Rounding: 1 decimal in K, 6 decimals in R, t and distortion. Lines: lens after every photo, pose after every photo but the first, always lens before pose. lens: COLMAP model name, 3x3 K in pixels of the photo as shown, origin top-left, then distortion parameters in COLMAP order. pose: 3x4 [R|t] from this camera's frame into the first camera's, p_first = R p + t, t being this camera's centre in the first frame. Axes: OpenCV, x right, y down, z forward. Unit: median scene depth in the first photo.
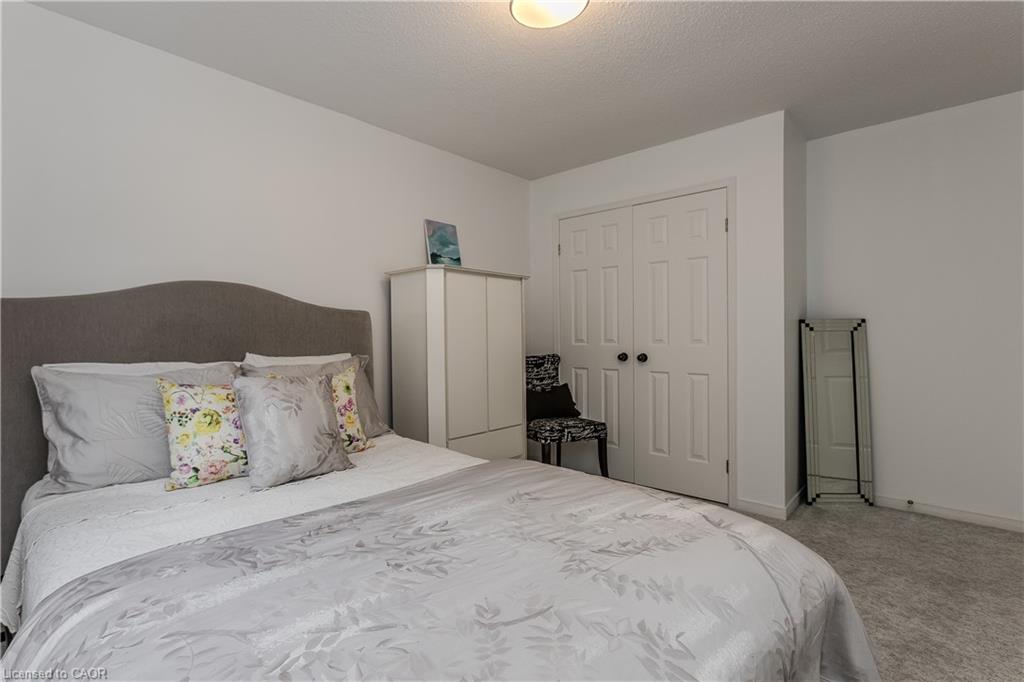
lens RADIAL K [[467.1, 0, 506.8], [0, 467.1, 332.9], [0, 0, 1]] dist [-0.001656, -0.000006]
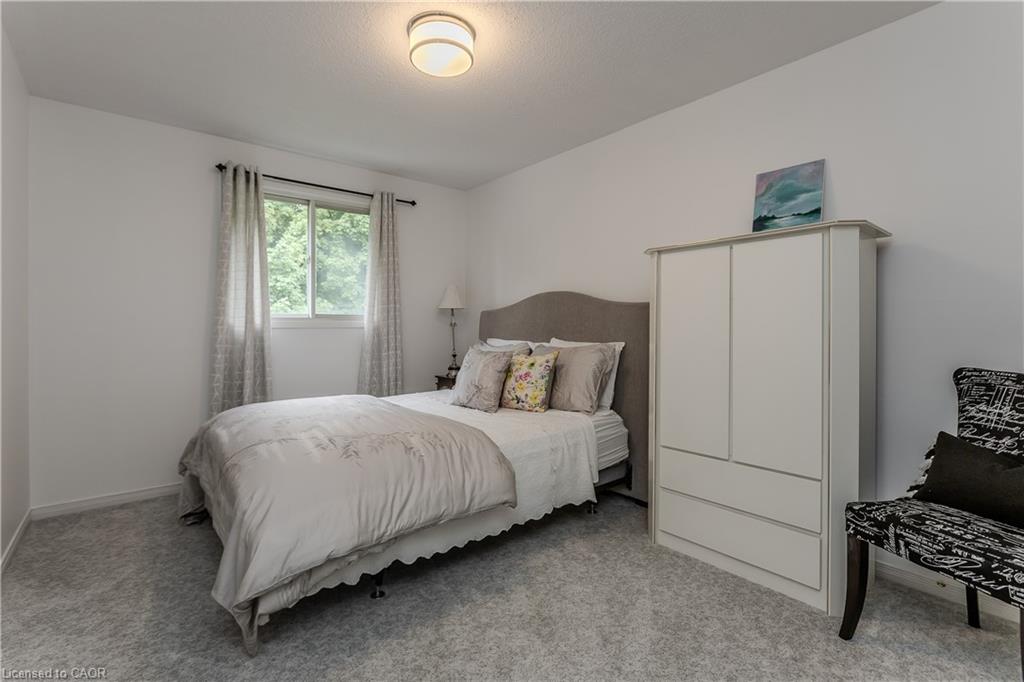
lens RADIAL K [[467.1, 0, 506.8], [0, 467.1, 332.9], [0, 0, 1]] dist [-0.001656, -0.000006]
pose [[-0.139890, 0.017755, -0.990008, 0.645678], [0.011556, 0.999800, 0.016298, -0.000431], [0.990100, -0.009160, -0.140068, 0.686023]]
